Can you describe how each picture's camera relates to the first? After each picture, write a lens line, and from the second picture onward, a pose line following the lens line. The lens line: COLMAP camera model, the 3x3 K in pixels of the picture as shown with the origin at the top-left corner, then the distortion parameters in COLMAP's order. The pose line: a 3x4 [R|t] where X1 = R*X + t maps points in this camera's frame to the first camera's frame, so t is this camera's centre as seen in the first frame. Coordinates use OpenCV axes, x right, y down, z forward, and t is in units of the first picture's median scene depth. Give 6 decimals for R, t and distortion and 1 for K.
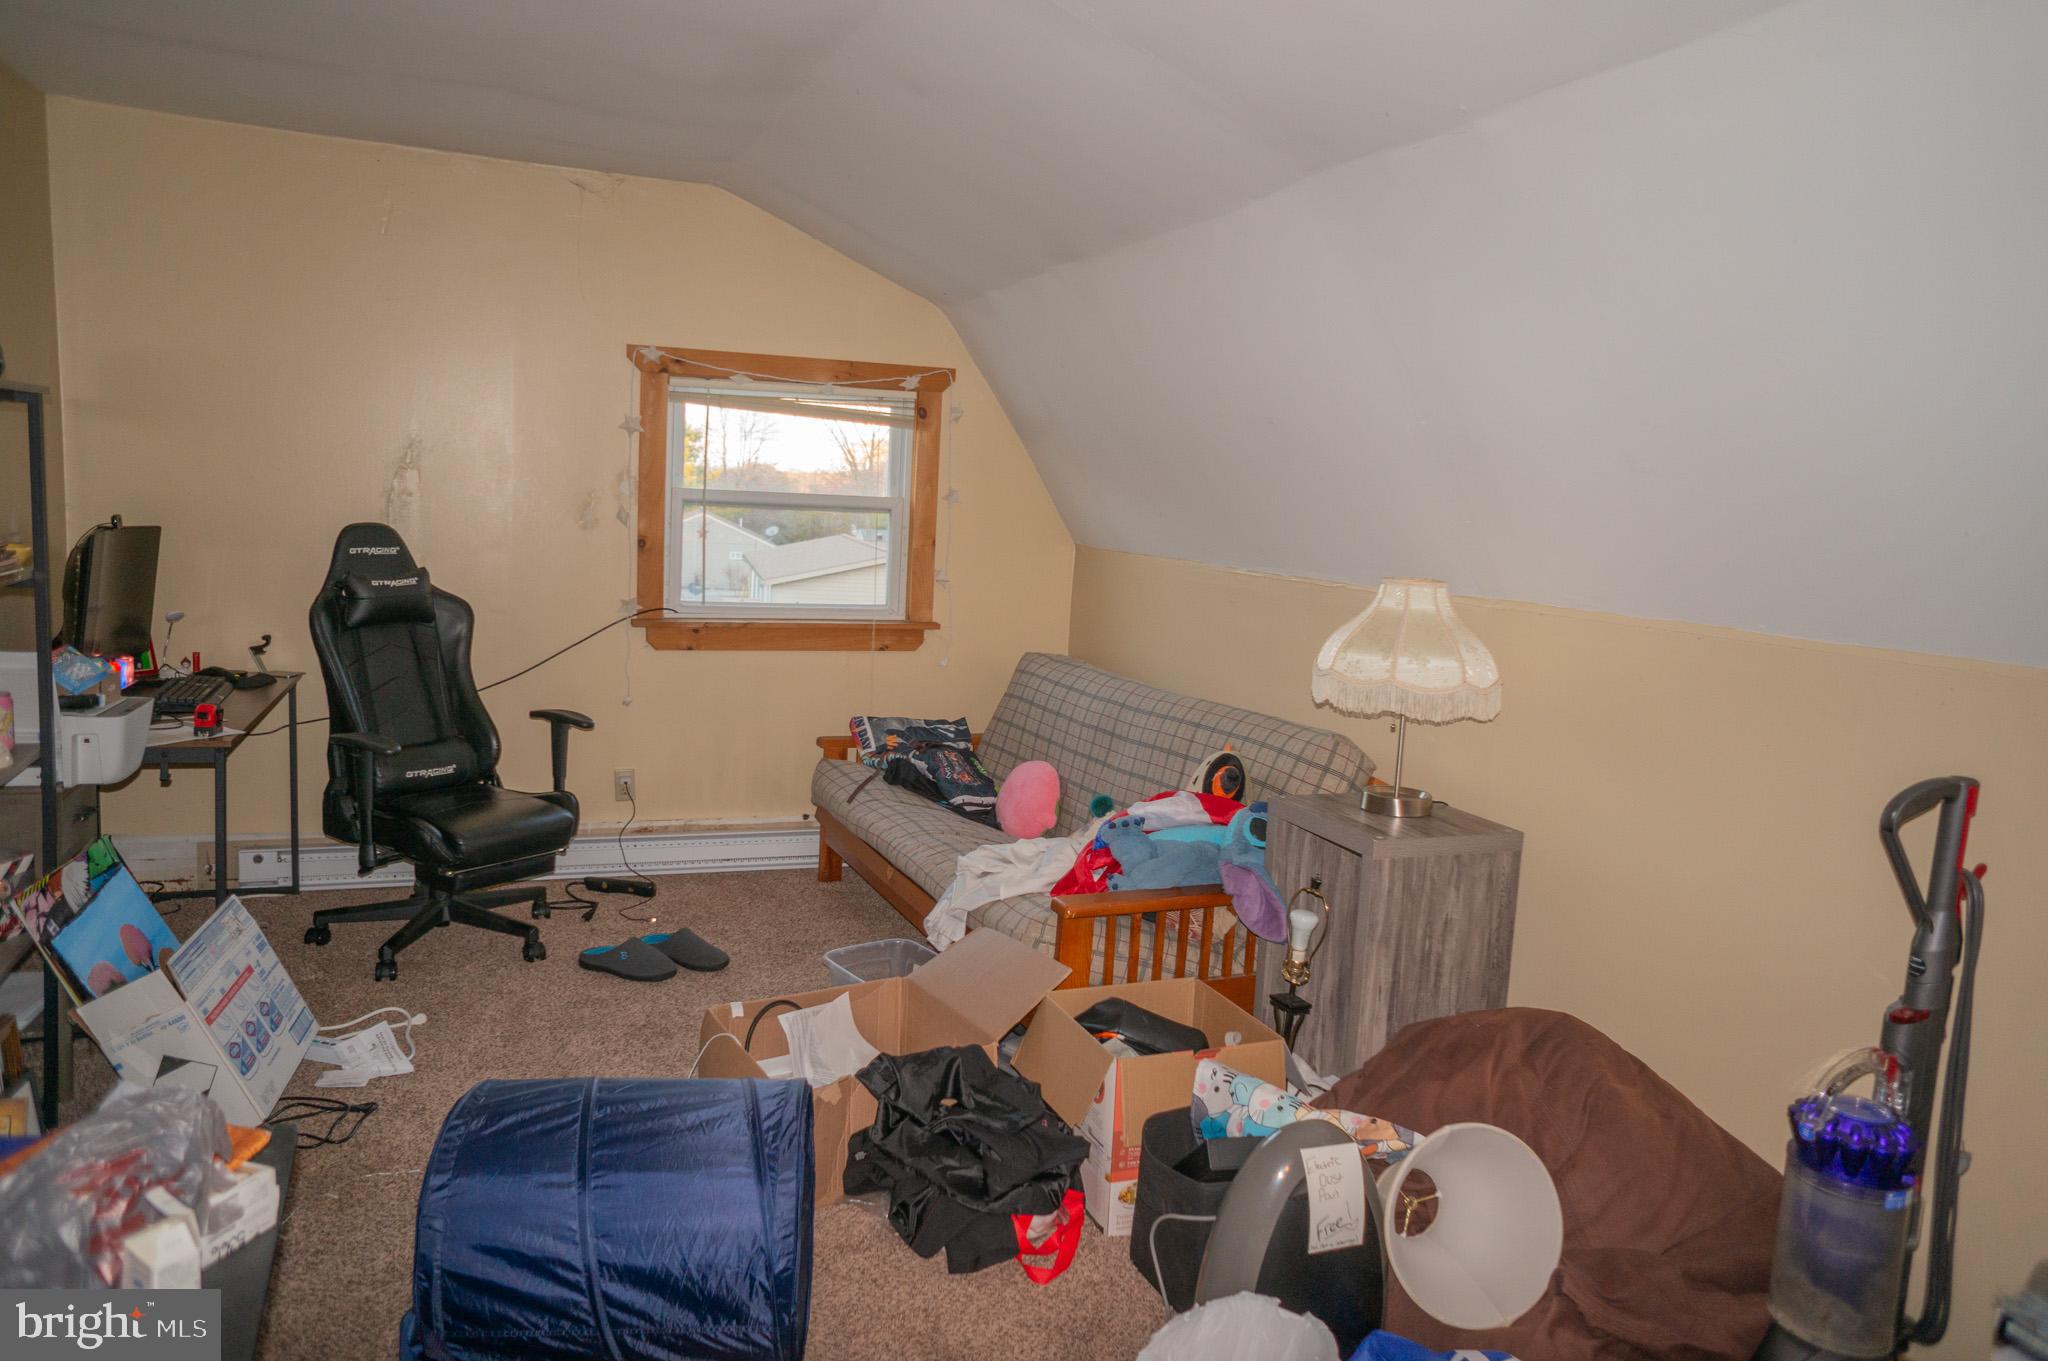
lens RADIAL K [[1396.5, 0, 1028.3], [0, 1396.5, 689.2], [0, 0, 1]] dist [-0.020483, 0.033638]
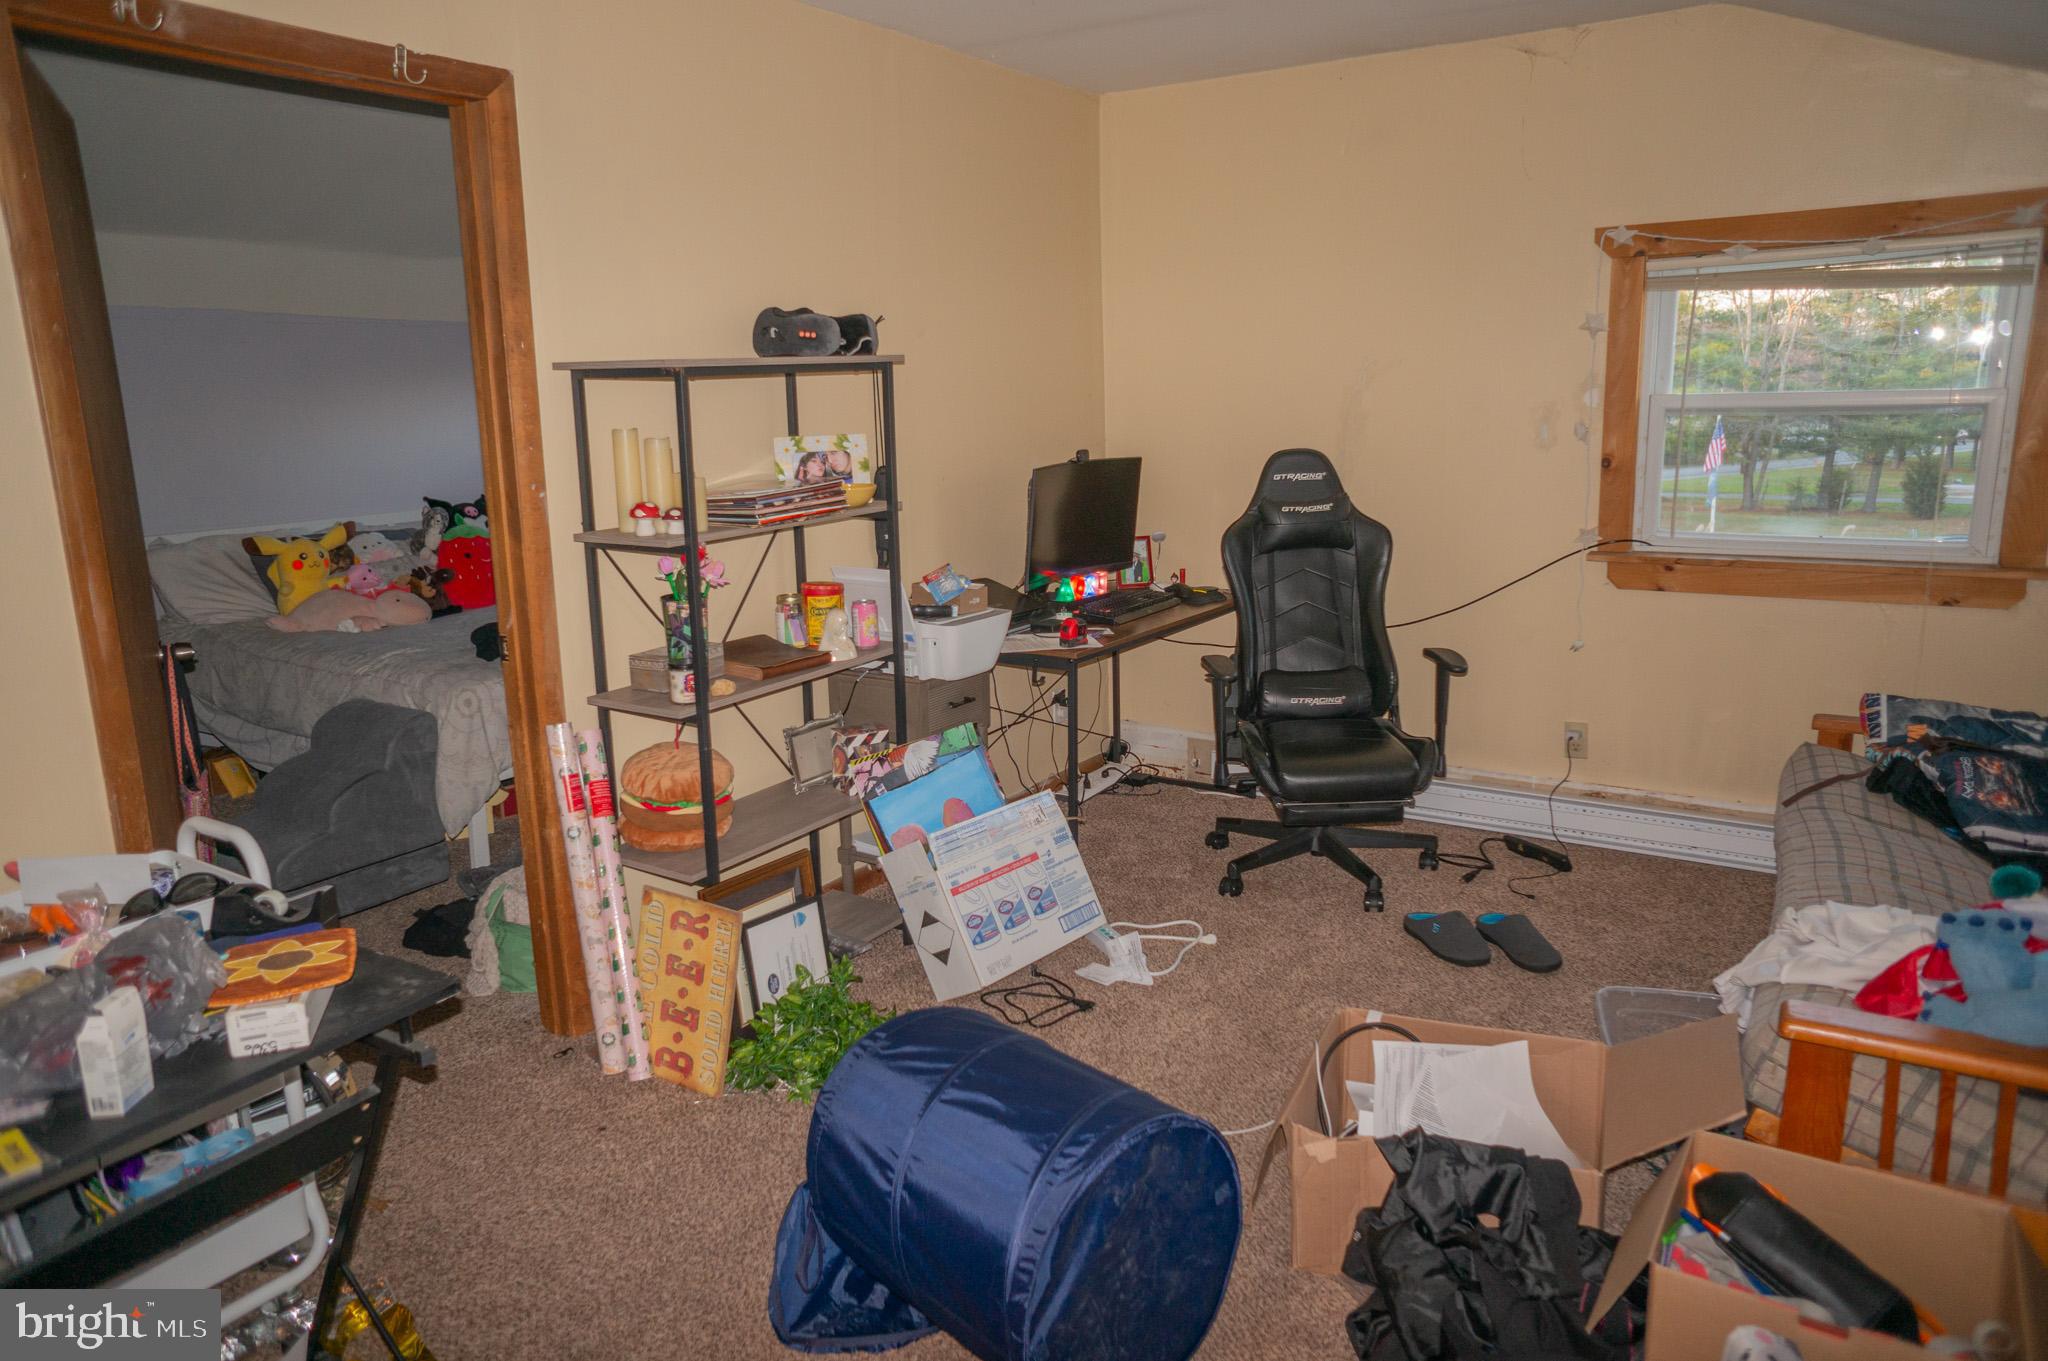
lens RADIAL K [[1396.5, 0, 1017.4], [0, 1396.5, 686.1], [0, 0, 1]] dist [-0.020483, 0.033638]
pose [[0.585244, 0.110056, -0.803354, 0.235110], [-0.060084, 0.993908, 0.092390, -0.028900], [0.808628, -0.005803, 0.588291, 0.228970]]
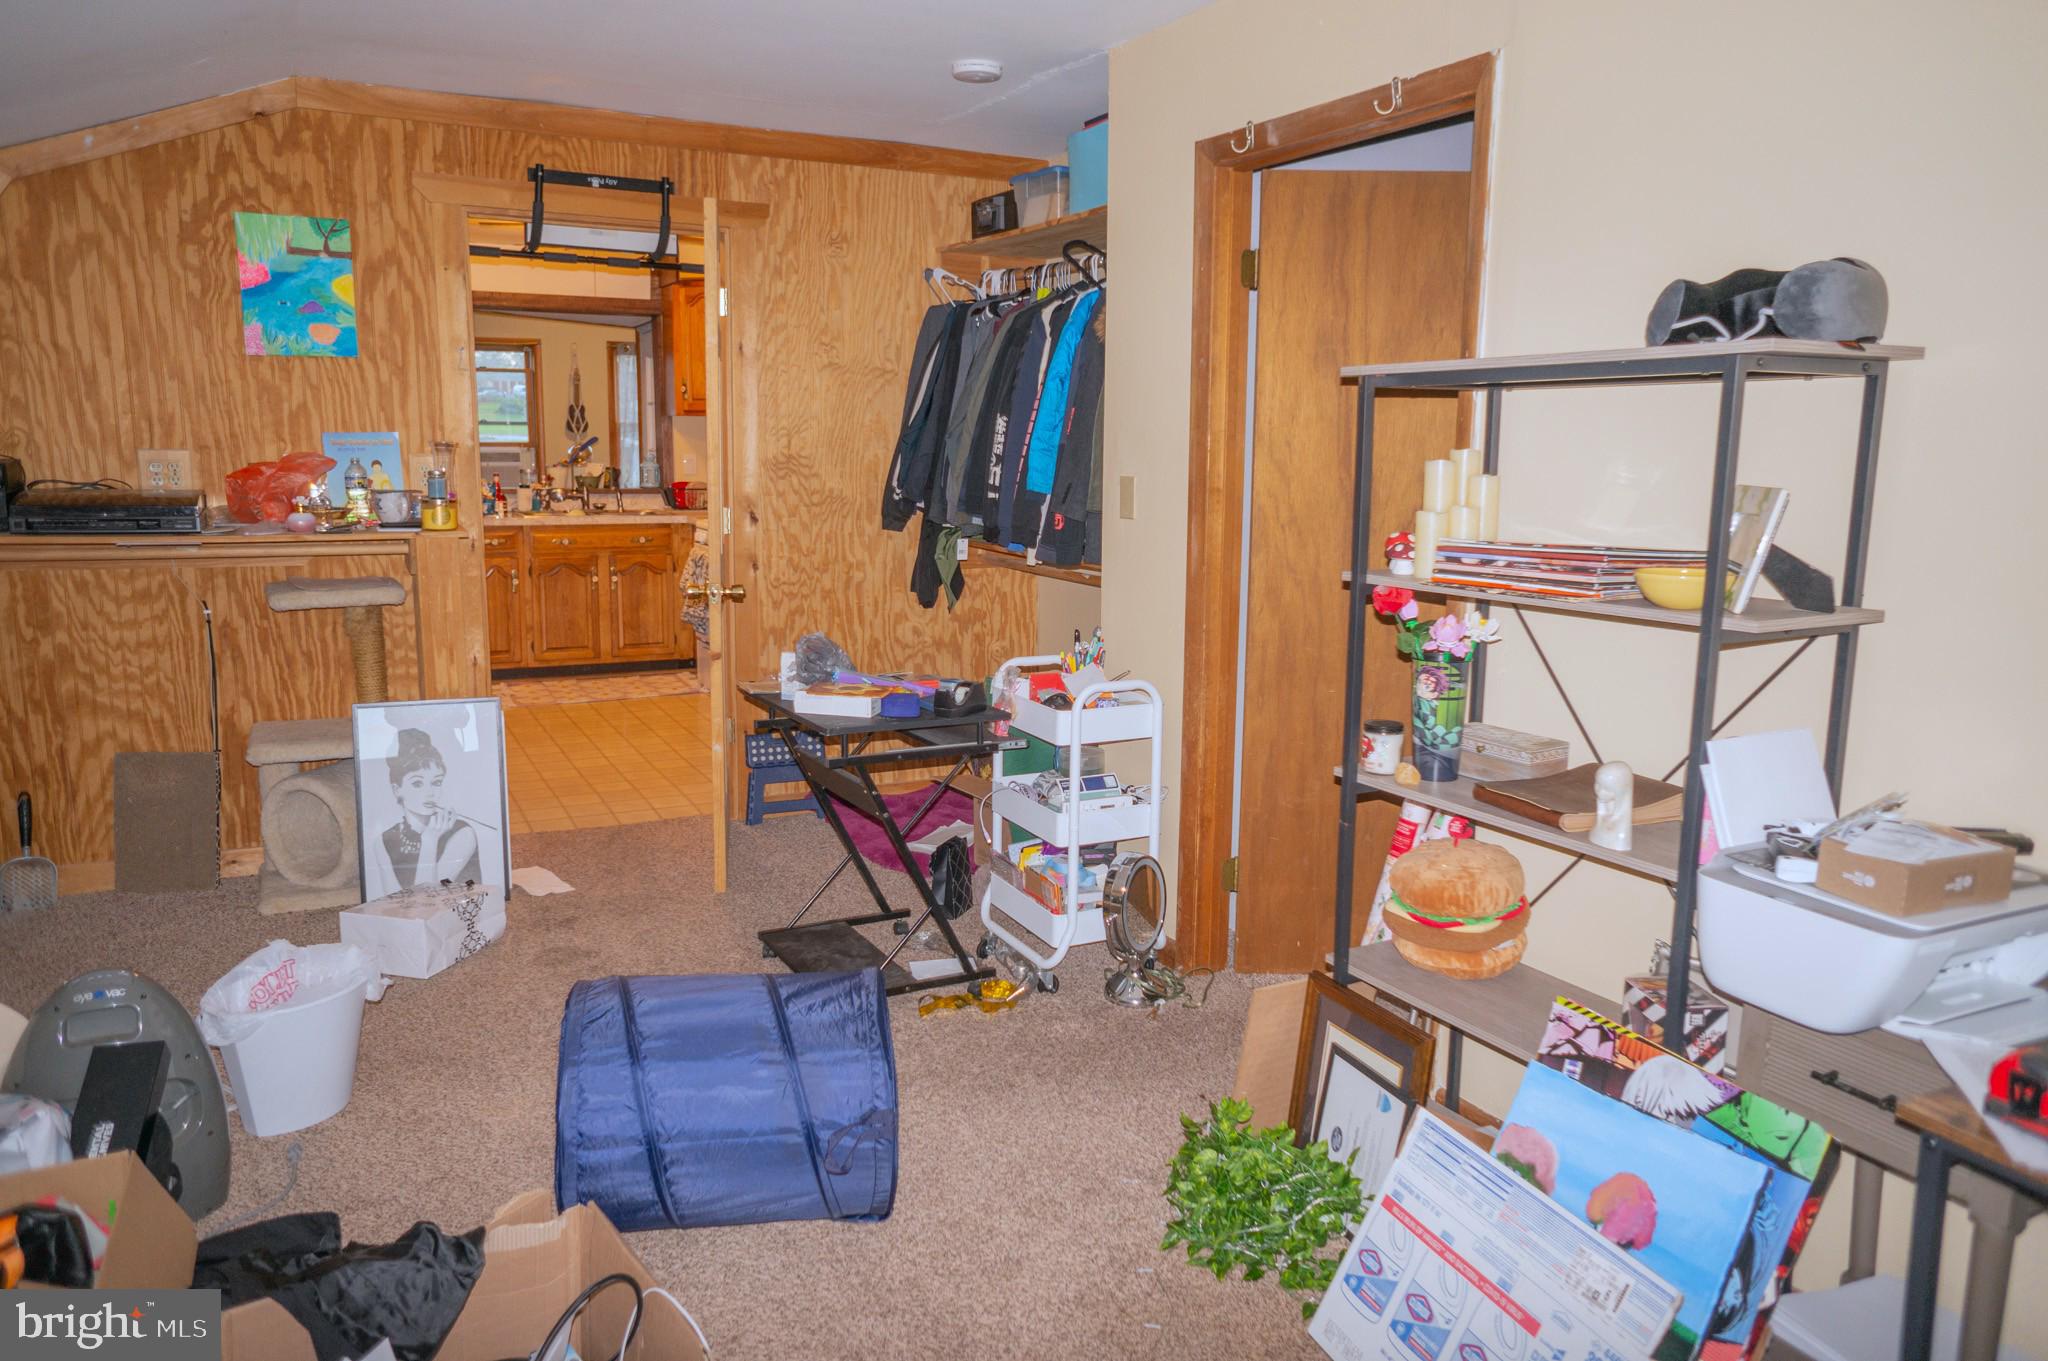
lens RADIAL K [[1396.5, 0, 1004.4], [0, 1396.5, 667.0], [0, 0, 1]] dist [-0.020483, 0.033638]
pose [[-0.991646, -0.048050, -0.119702, -0.186235], [-0.082065, 0.951000, 0.298103, -0.149511], [0.099513, 0.305436, -0.946999, 1.025168]]
